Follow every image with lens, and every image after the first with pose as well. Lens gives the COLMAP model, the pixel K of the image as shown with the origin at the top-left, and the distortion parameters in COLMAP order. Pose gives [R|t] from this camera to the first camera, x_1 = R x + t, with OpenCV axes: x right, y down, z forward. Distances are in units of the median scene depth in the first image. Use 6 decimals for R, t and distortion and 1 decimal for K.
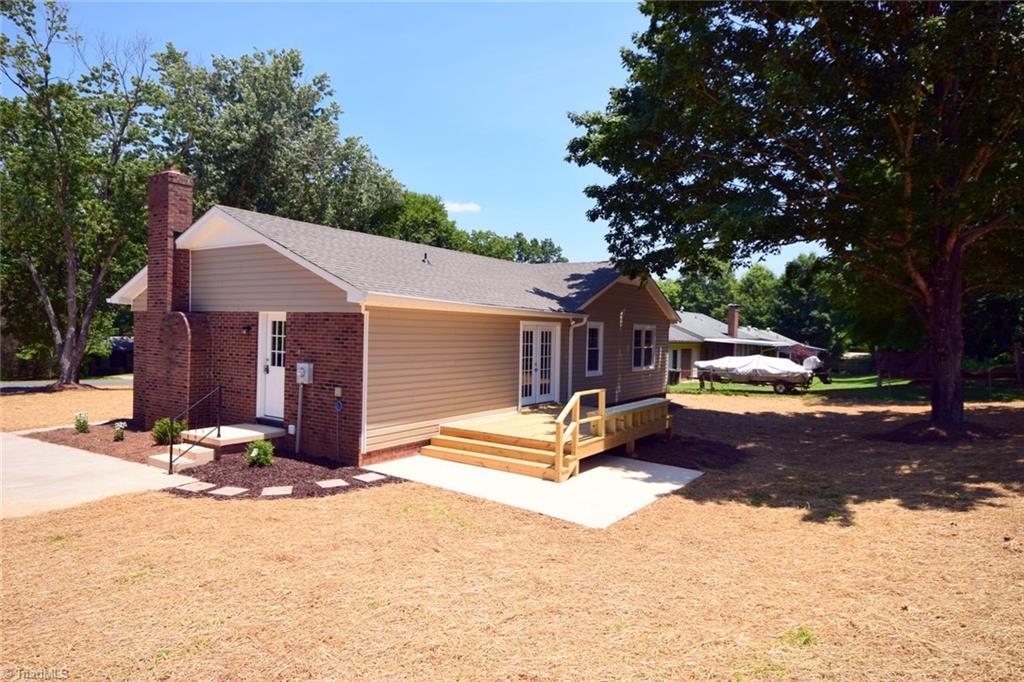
lens RADIAL K [[628.5, 0, 509.6], [0, 628.5, 337.8], [0, 0, 1]] dist [0.000930, 0.000516]
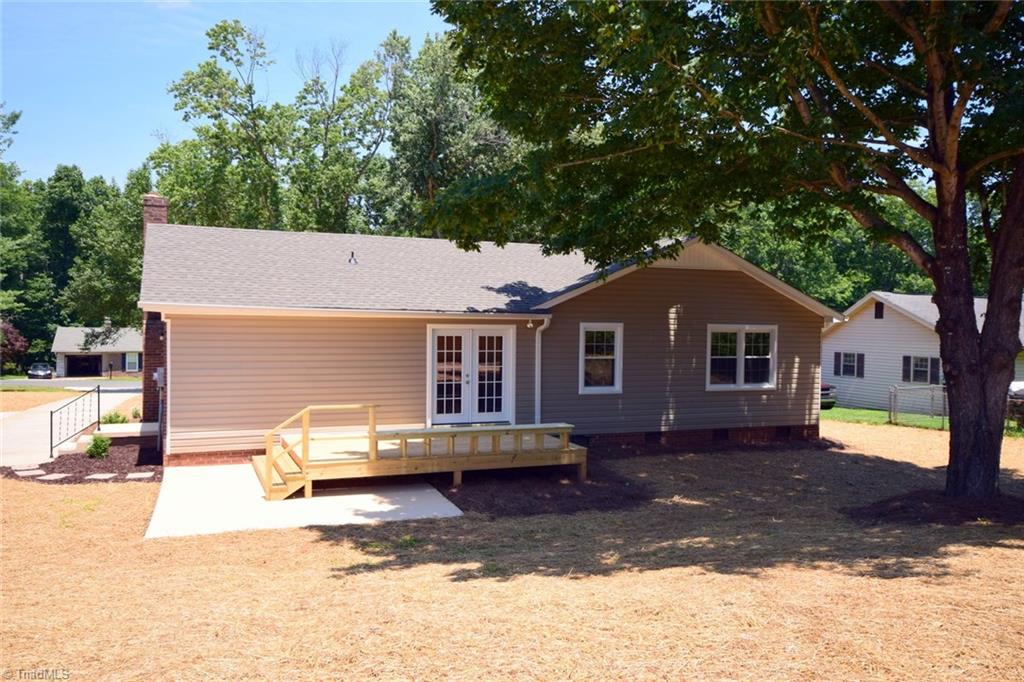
lens RADIAL K [[807.5, 0, 513.2], [0, 807.5, 340.2], [0, 0, 1]] dist [0.029708, 0.005998]
pose [[0.834637, -0.002284, -0.550795, 0.724126], [0.000846, 0.999996, -0.002865, -0.001618], [0.550799, 0.001925, 0.834636, 0.136957]]
